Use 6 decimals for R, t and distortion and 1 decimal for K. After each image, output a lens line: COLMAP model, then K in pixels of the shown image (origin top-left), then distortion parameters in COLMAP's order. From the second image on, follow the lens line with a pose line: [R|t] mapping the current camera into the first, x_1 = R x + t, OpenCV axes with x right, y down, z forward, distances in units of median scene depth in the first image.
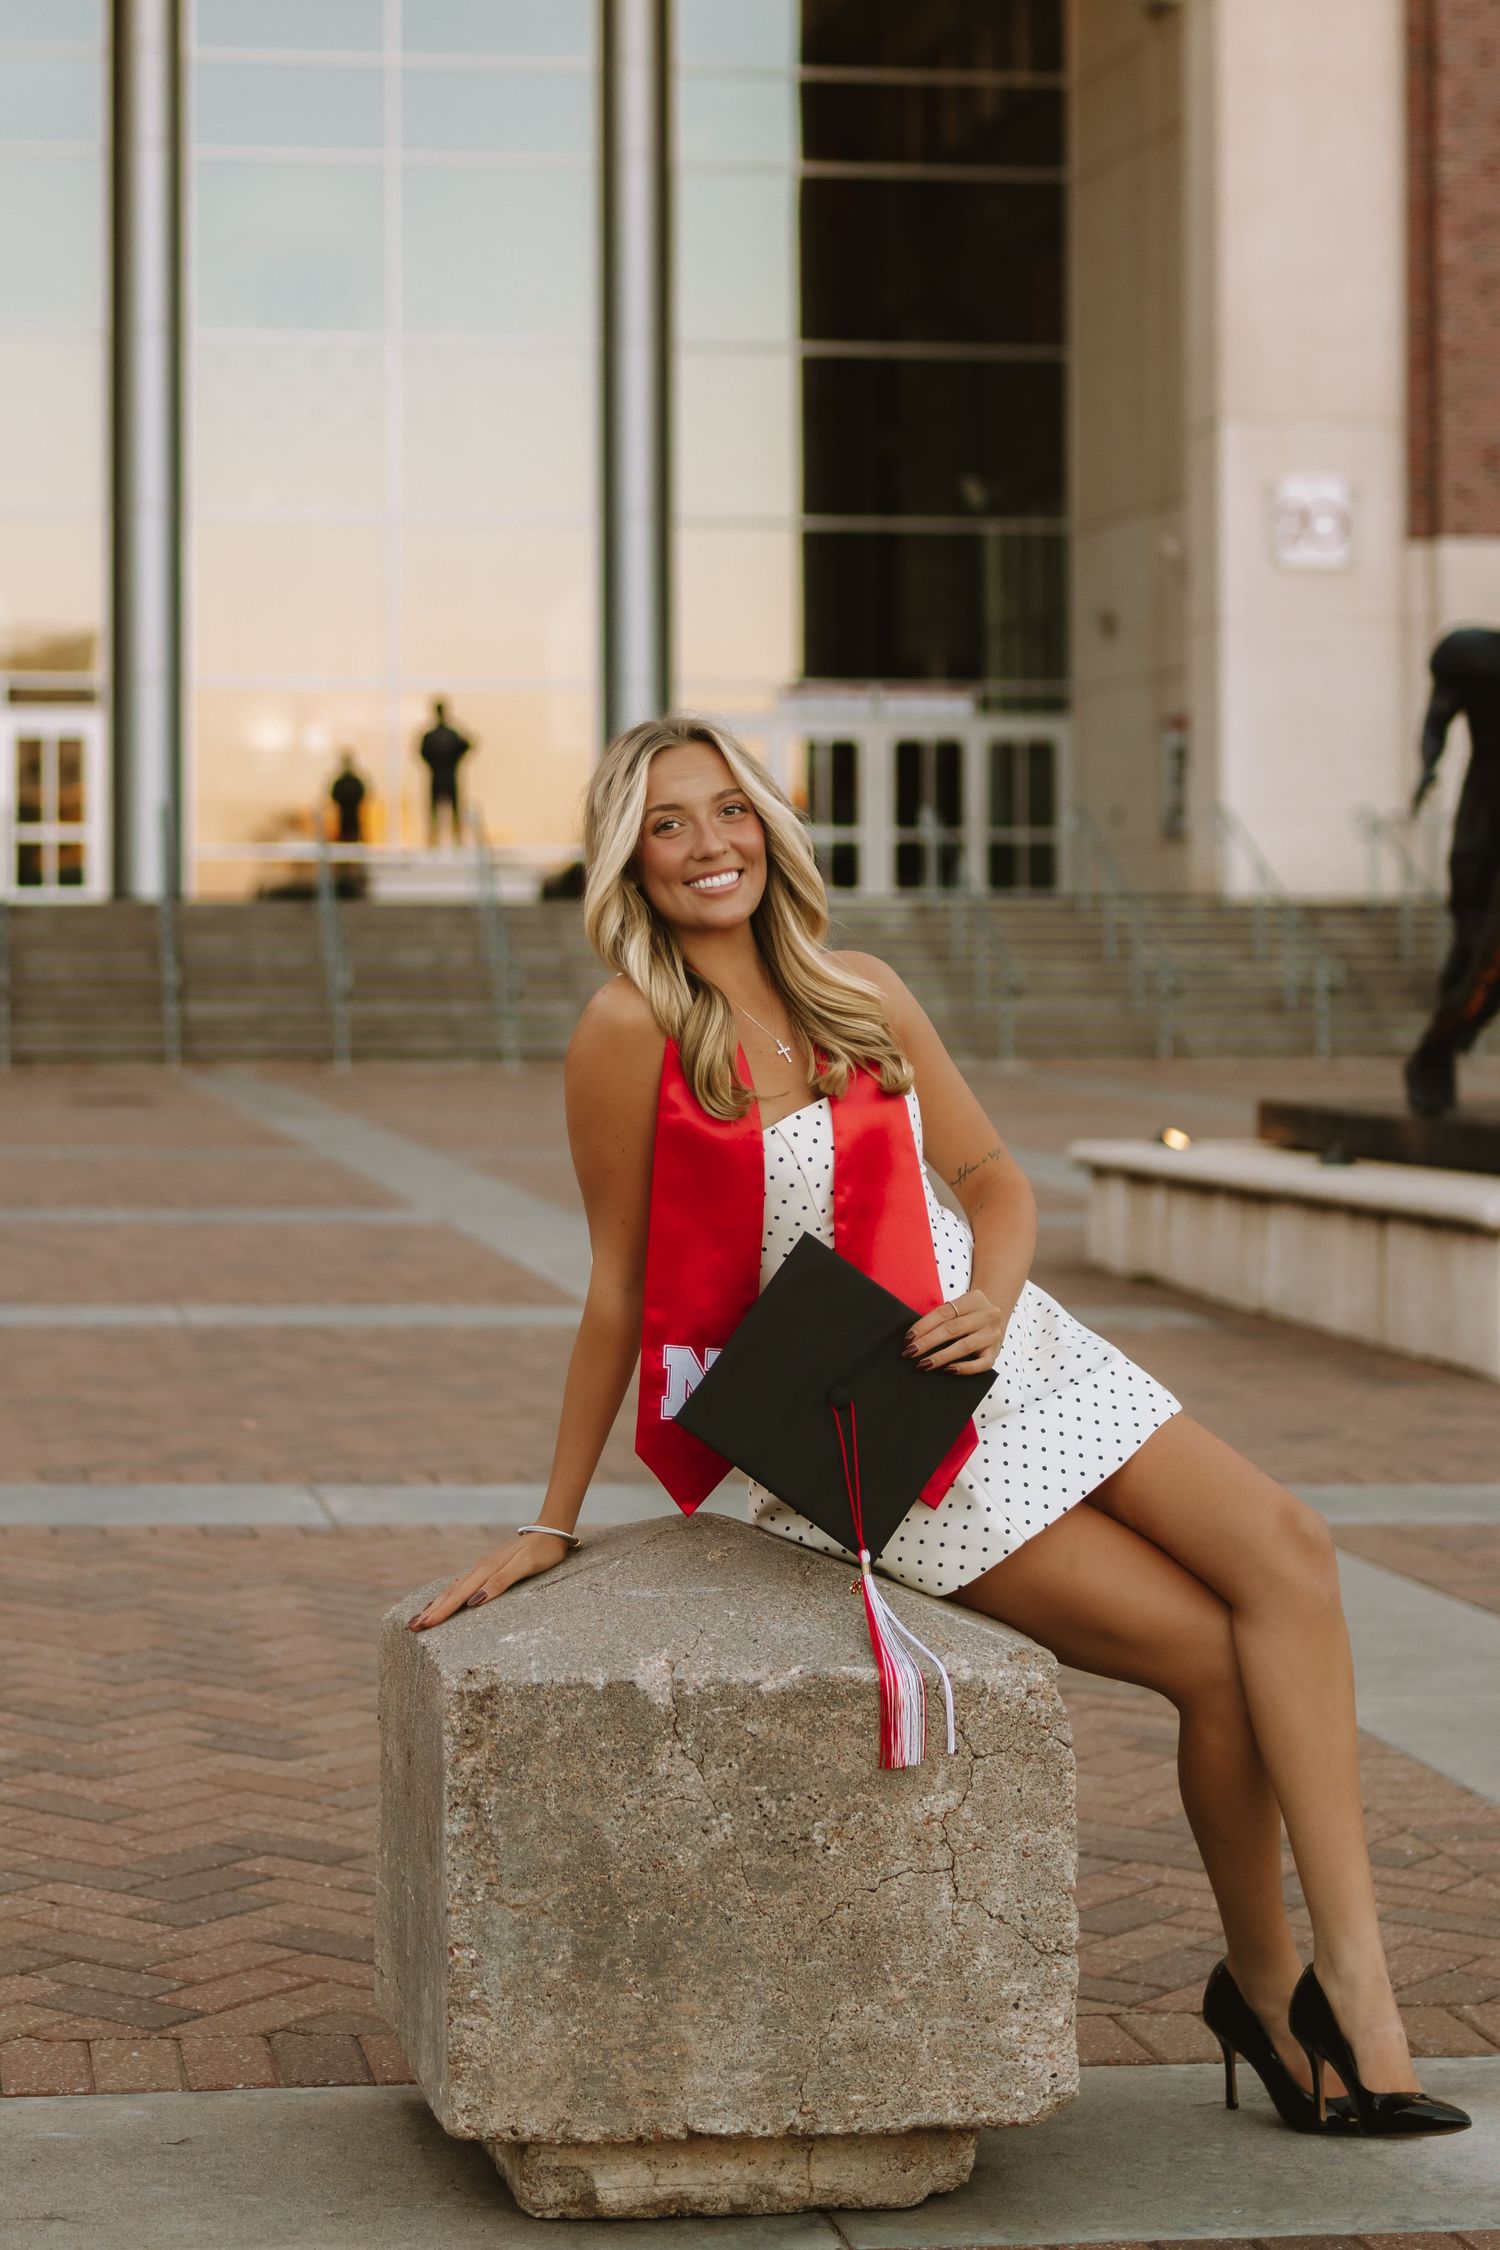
lens RADIAL K [[4116.7, 0, 933.0], [0, 4116.7, 1125.5], [0, 0, 1]] dist [-0.006455, -0.135349]
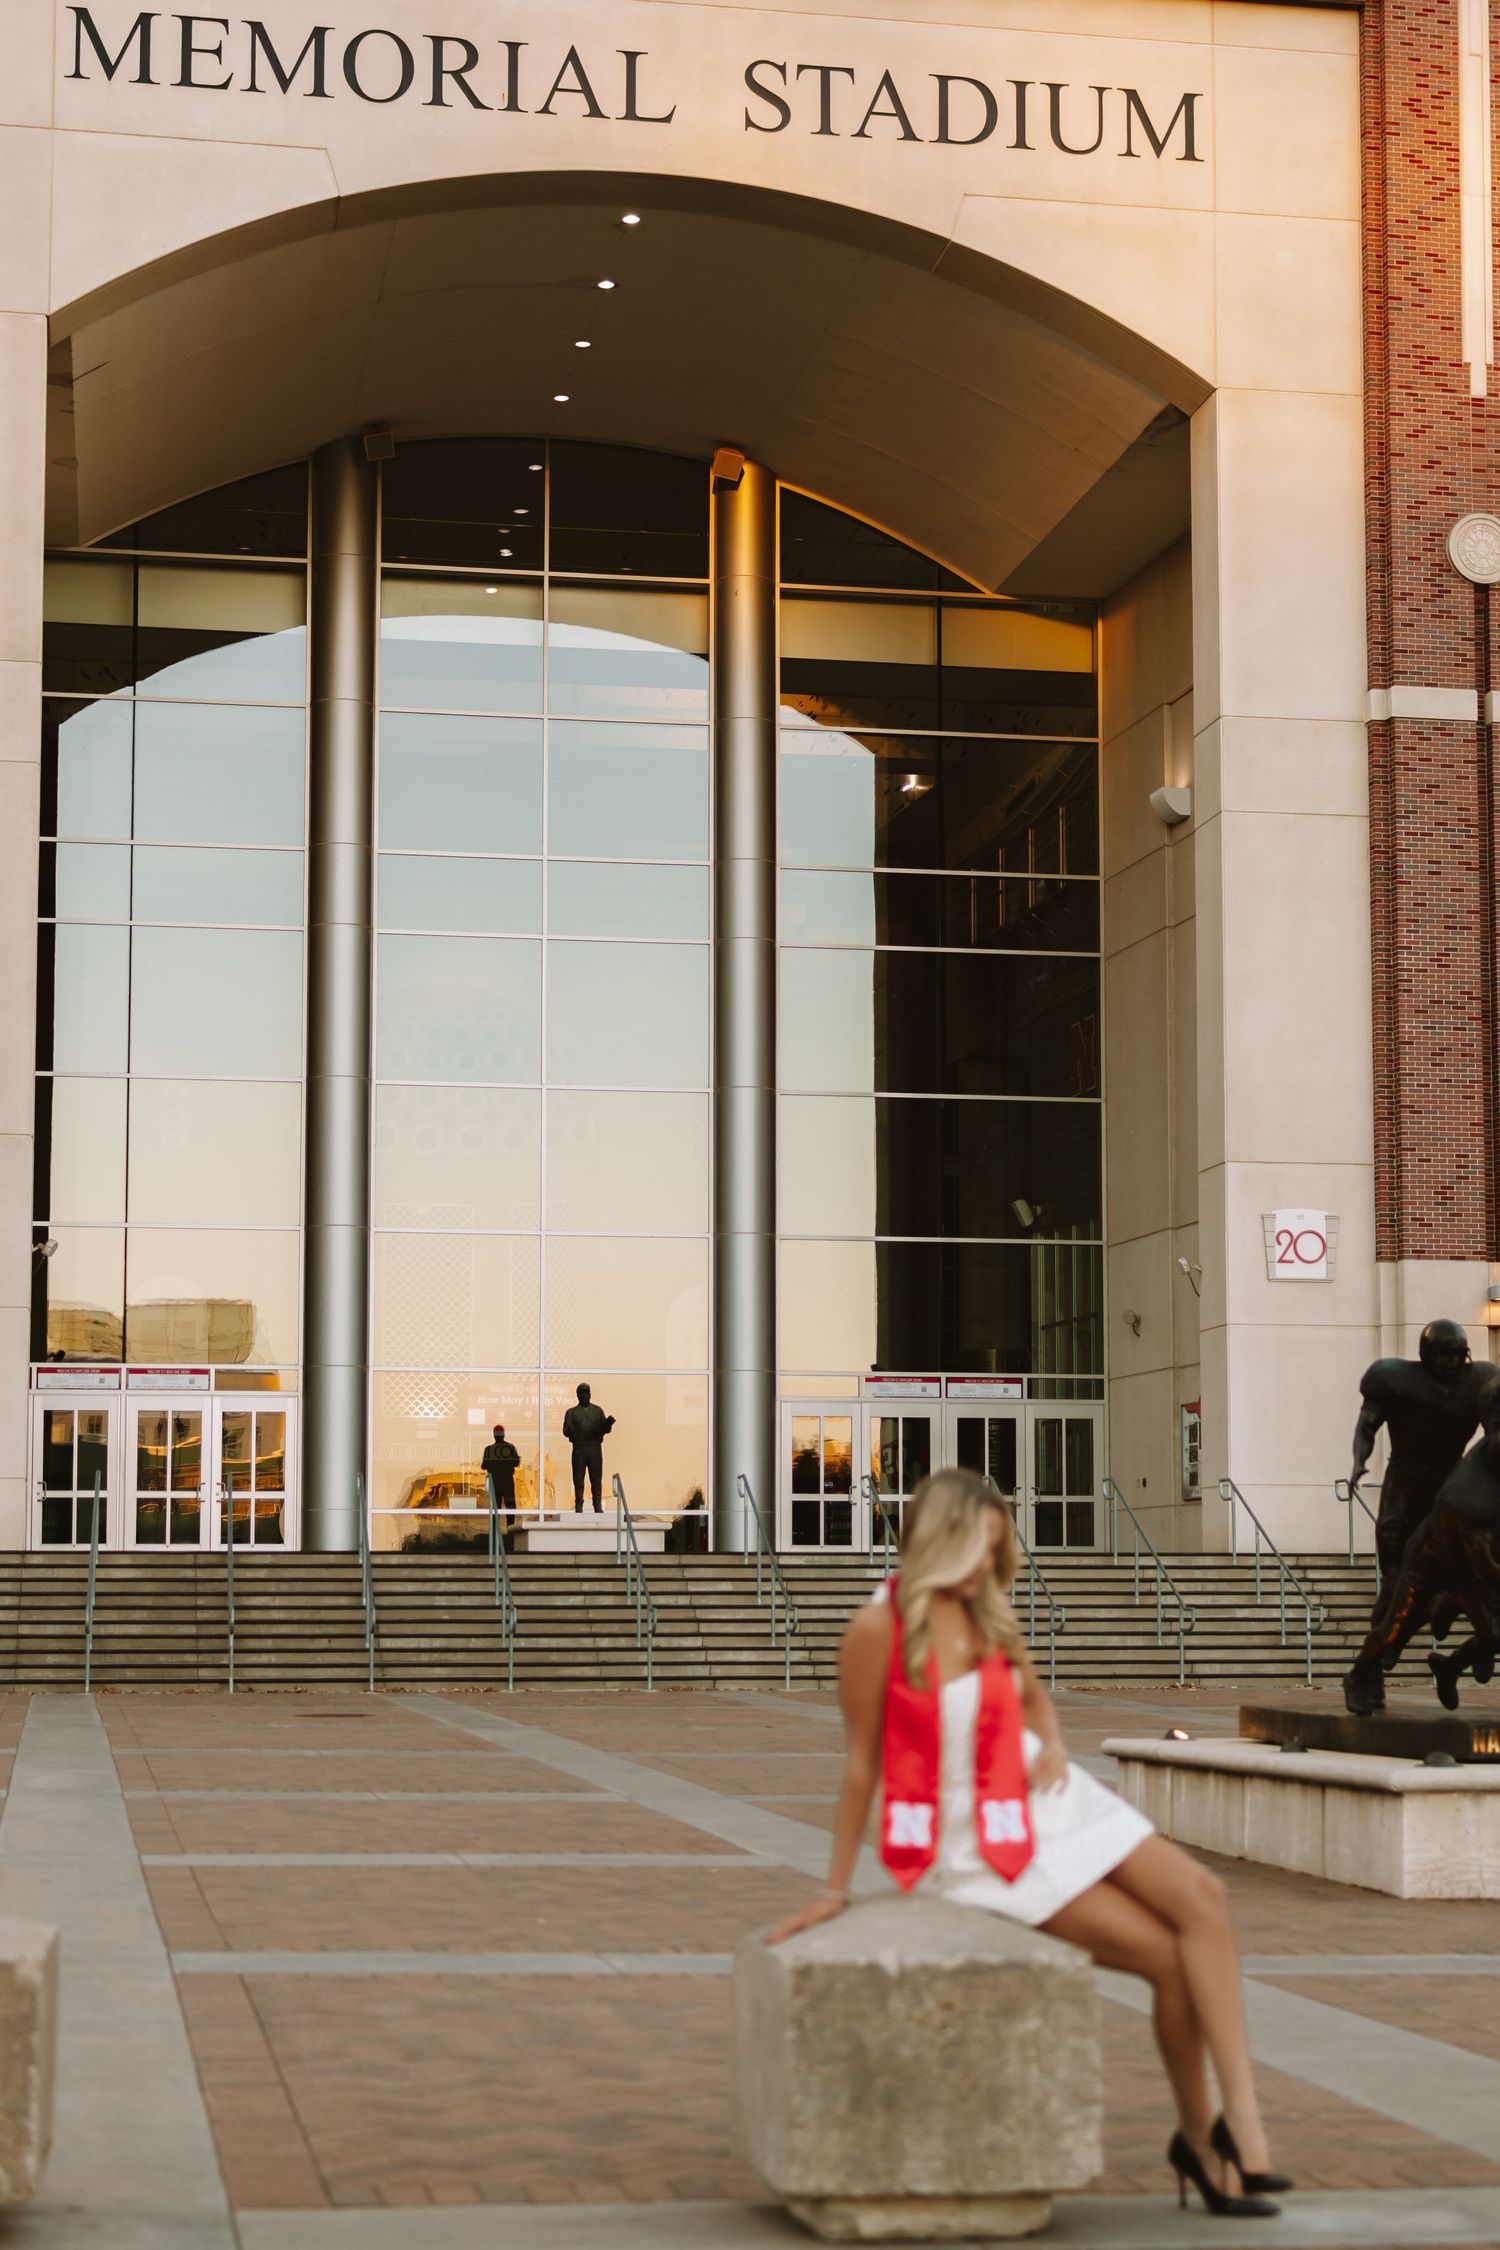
lens RADIAL K [[4116.7, 0, 933.0], [0, 4116.7, 1125.5], [0, 0, 1]] dist [-0.006455, -0.135349]
pose [[0.999954, -0.000544, -0.009587, -0.010447], [-0.000947, 0.987928, -0.154914, 0.016378], [0.009556, 0.154916, 0.987881, -0.404381]]
